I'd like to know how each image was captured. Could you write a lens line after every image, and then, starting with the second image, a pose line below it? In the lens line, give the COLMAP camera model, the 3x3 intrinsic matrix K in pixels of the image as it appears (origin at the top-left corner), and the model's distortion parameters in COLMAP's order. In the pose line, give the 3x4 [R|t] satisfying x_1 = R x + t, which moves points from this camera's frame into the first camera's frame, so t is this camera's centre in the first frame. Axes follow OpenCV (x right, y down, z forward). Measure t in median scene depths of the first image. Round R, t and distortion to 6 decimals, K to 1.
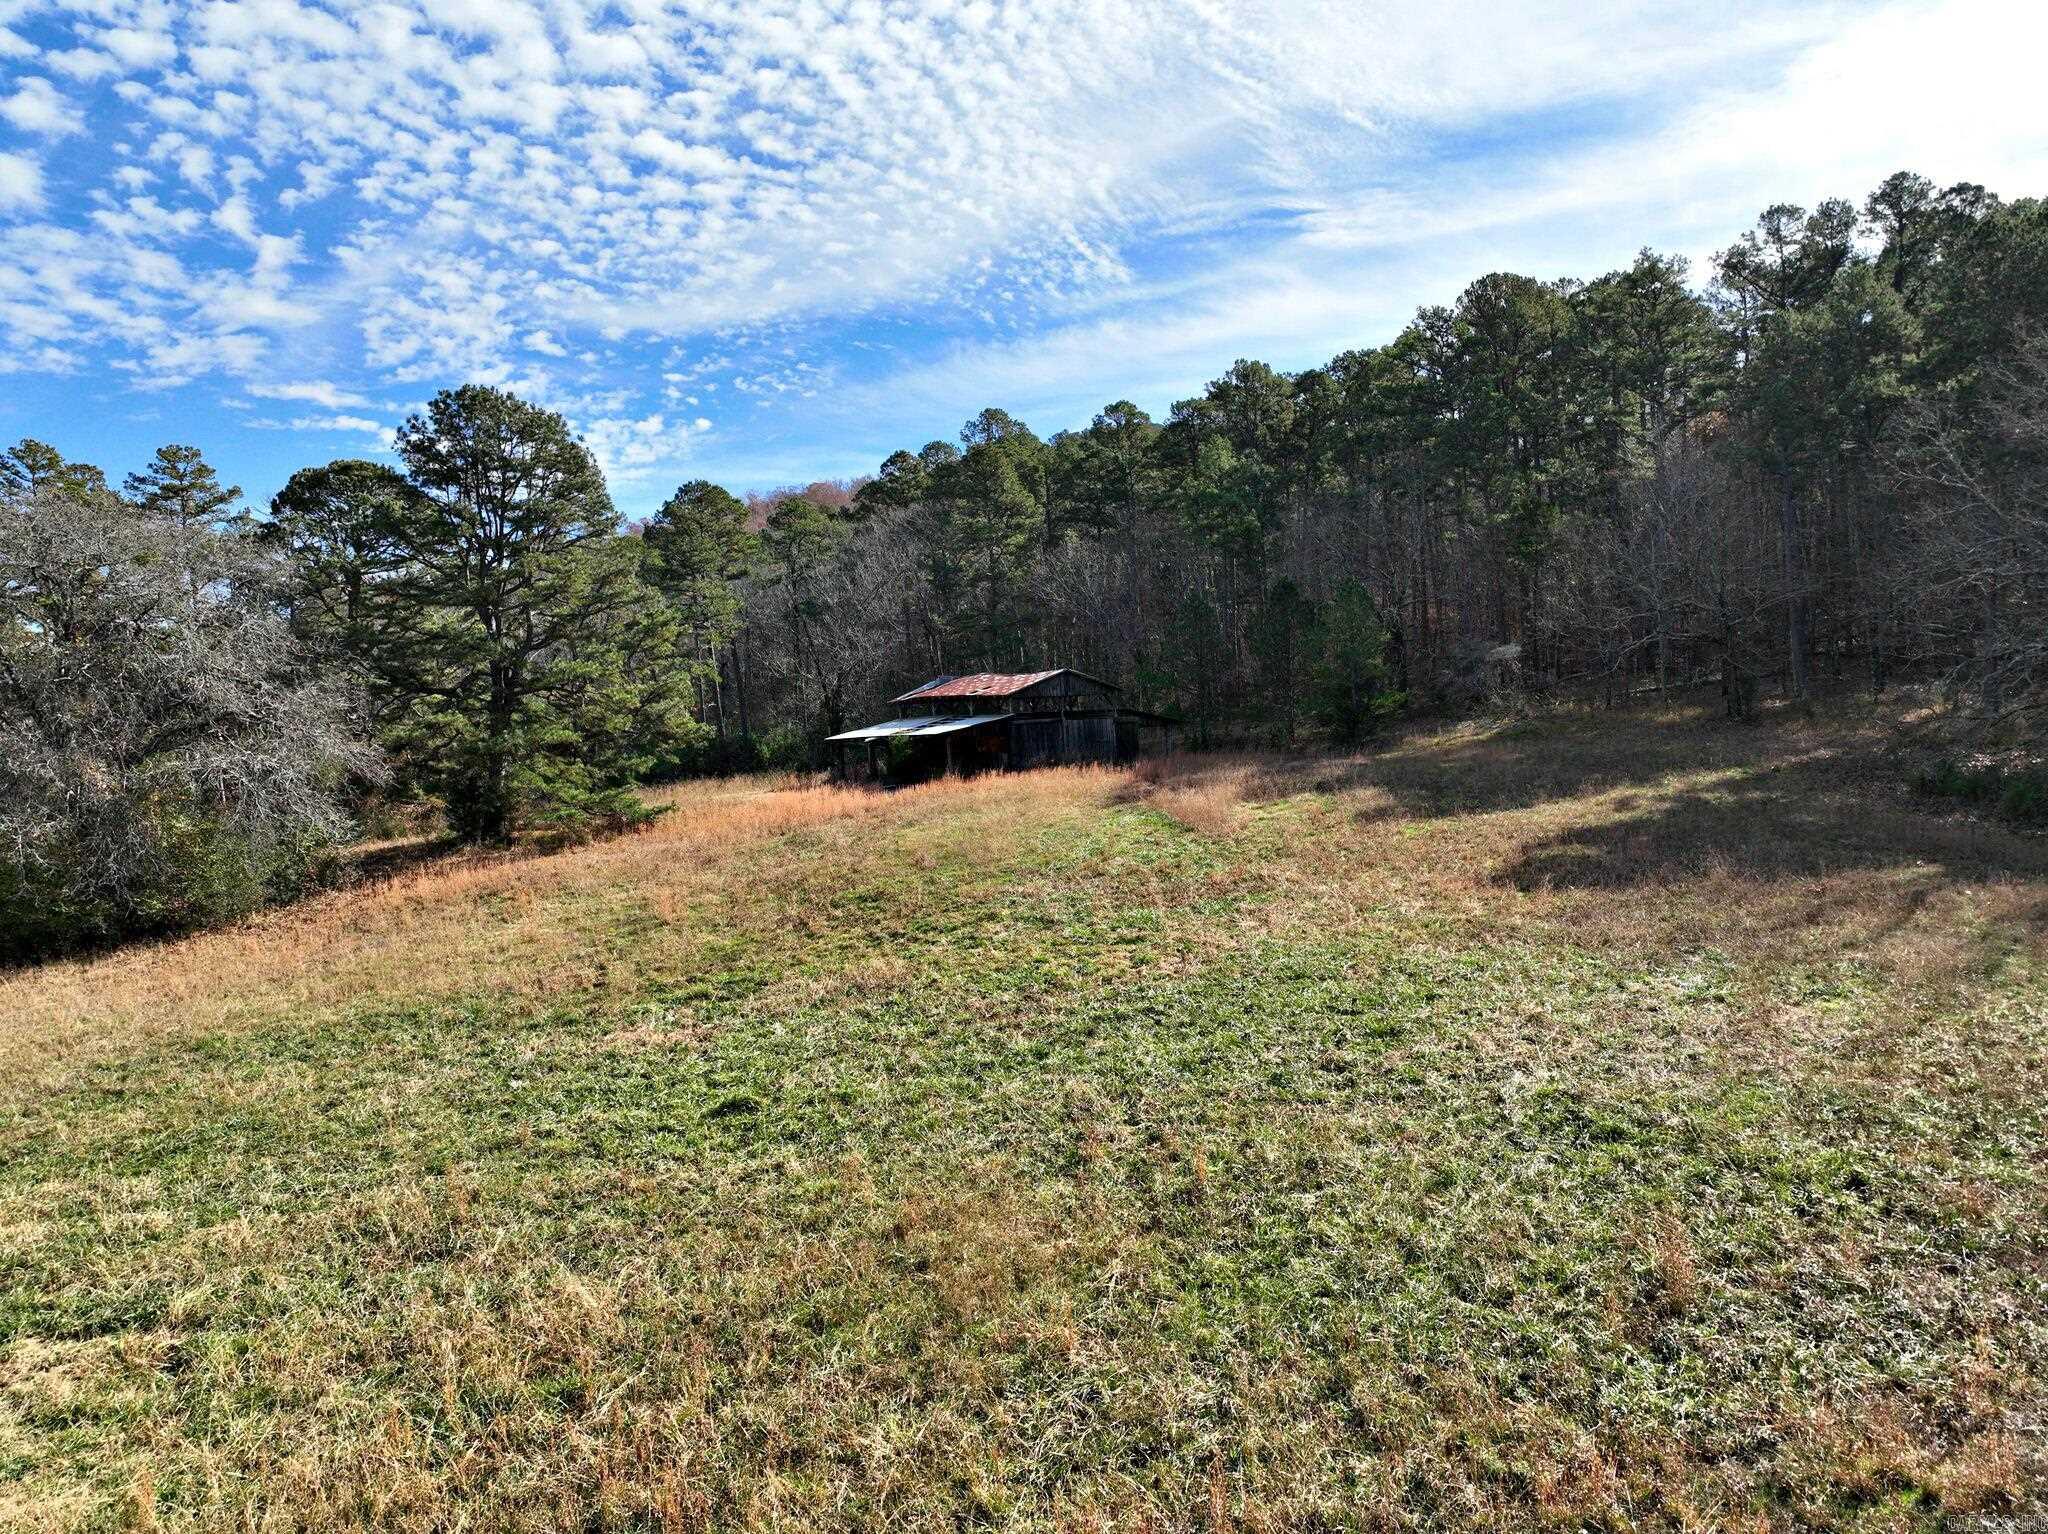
lens RADIAL K [[1445.9, 0, 975.6], [0, 1445.9, 732.8], [0, 0, 1]] dist [0.002182, 0.007072]
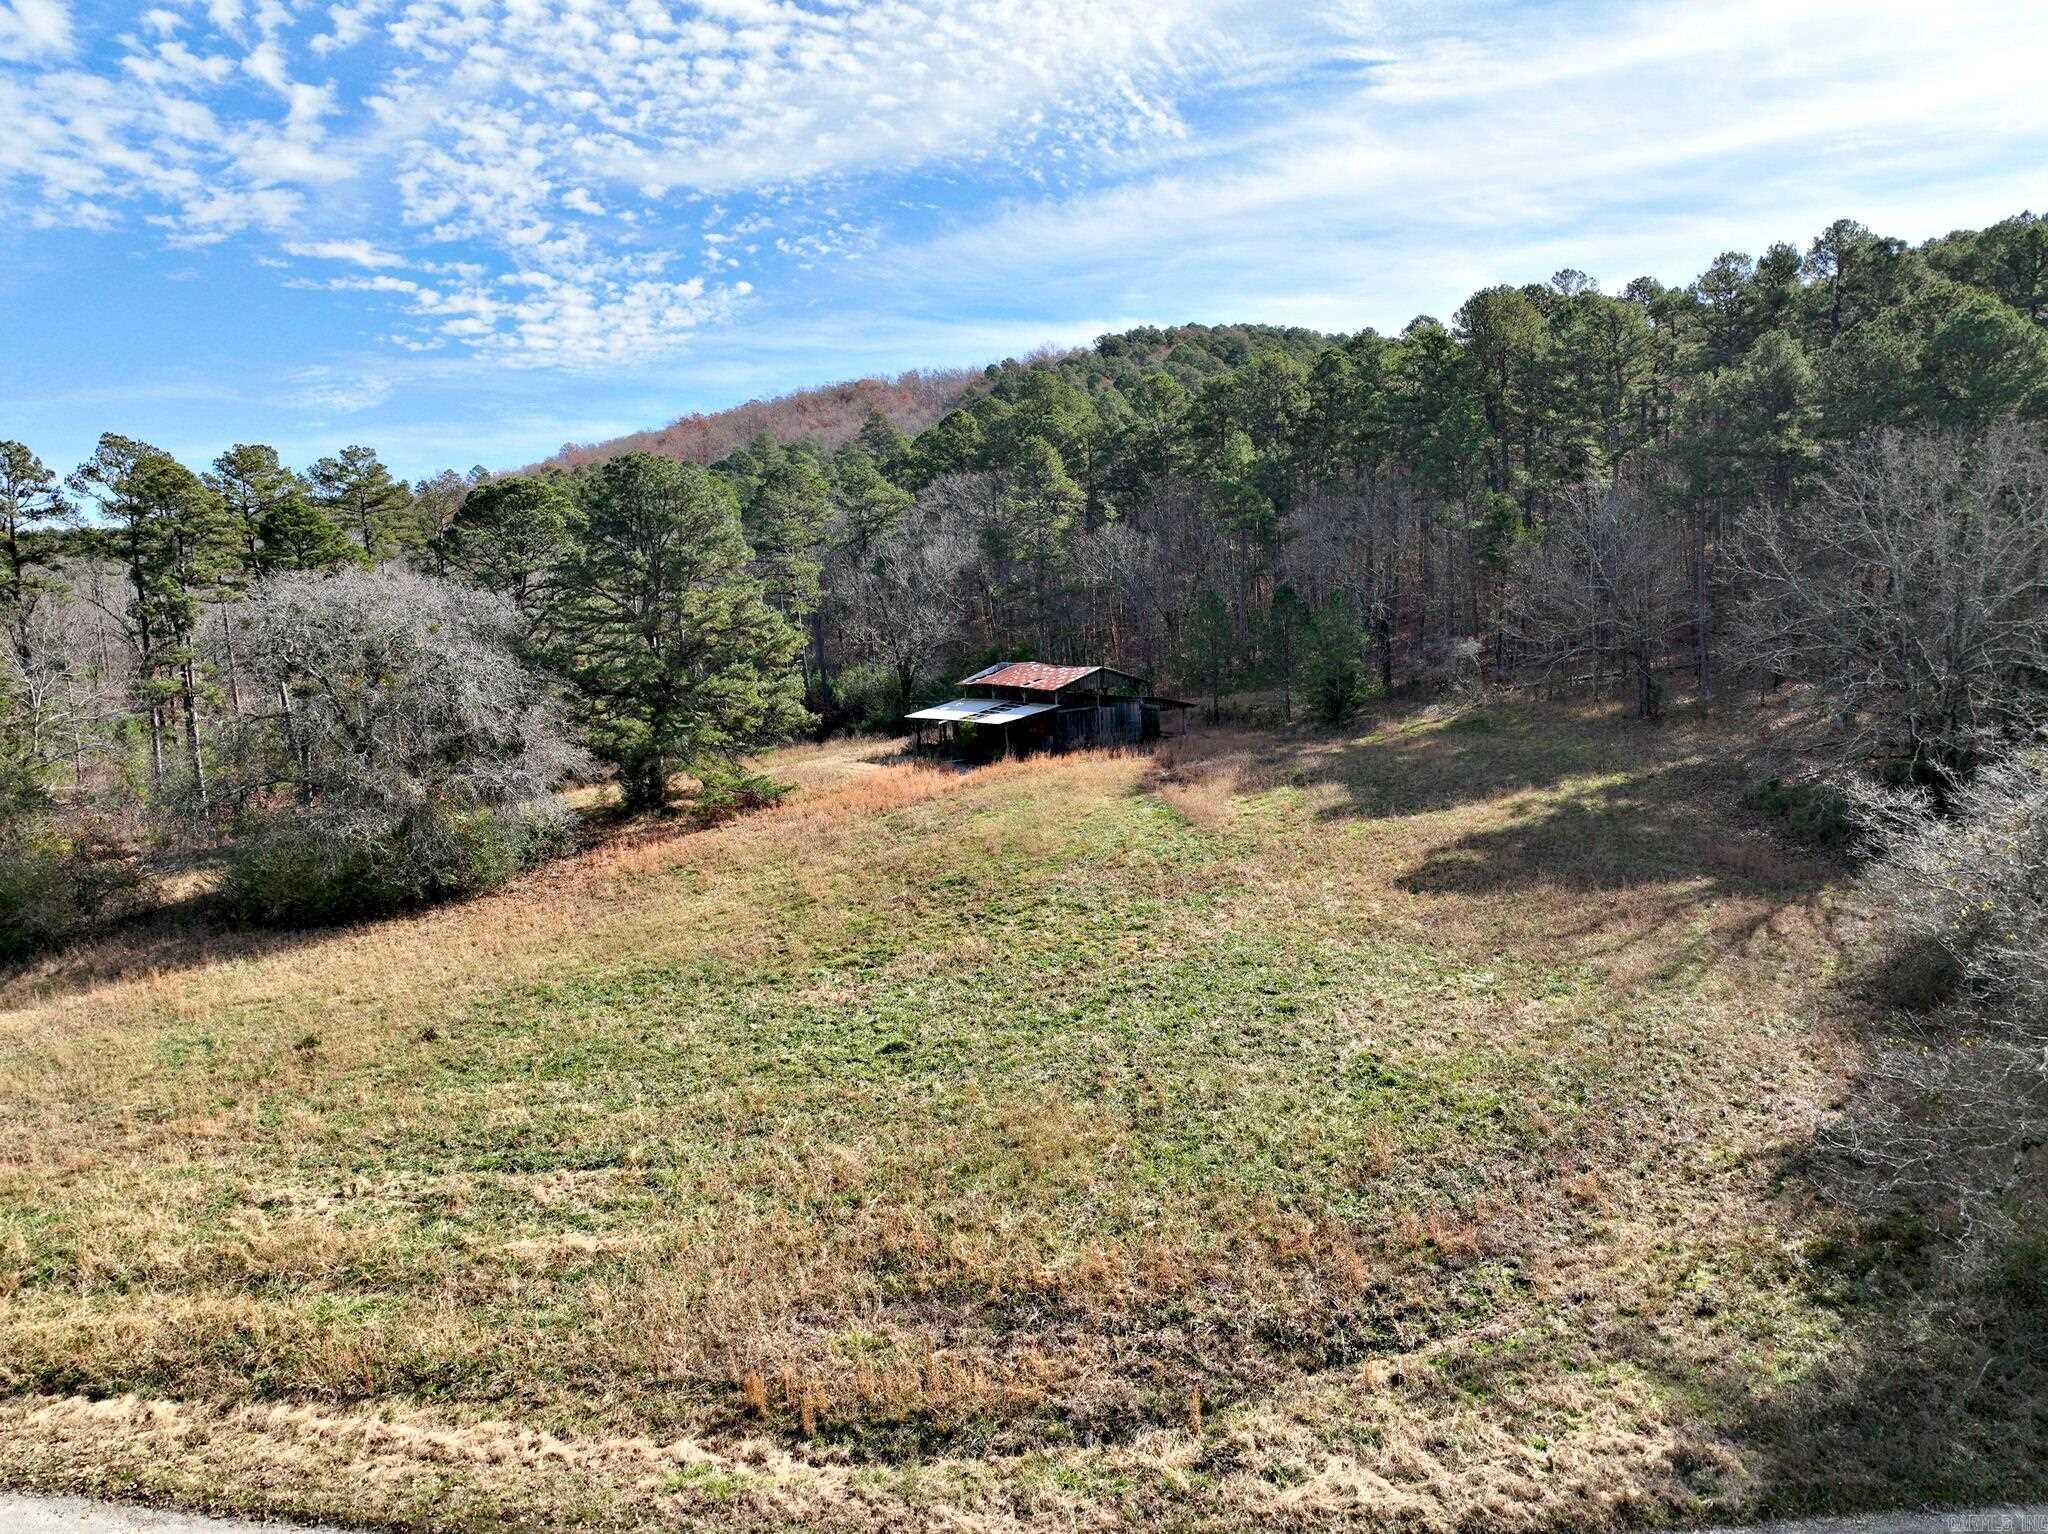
lens RADIAL K [[1449.6, 0, 1024.0], [0, 1449.6, 767.0], [0, 0, 1]] dist [0.005346, -0.002292]
pose [[0.999628, 0.025256, 0.010270, -0.026738], [-0.026241, 0.993465, 0.111076, -0.164186], [-0.007397, -0.111305, 0.993759, -0.410764]]
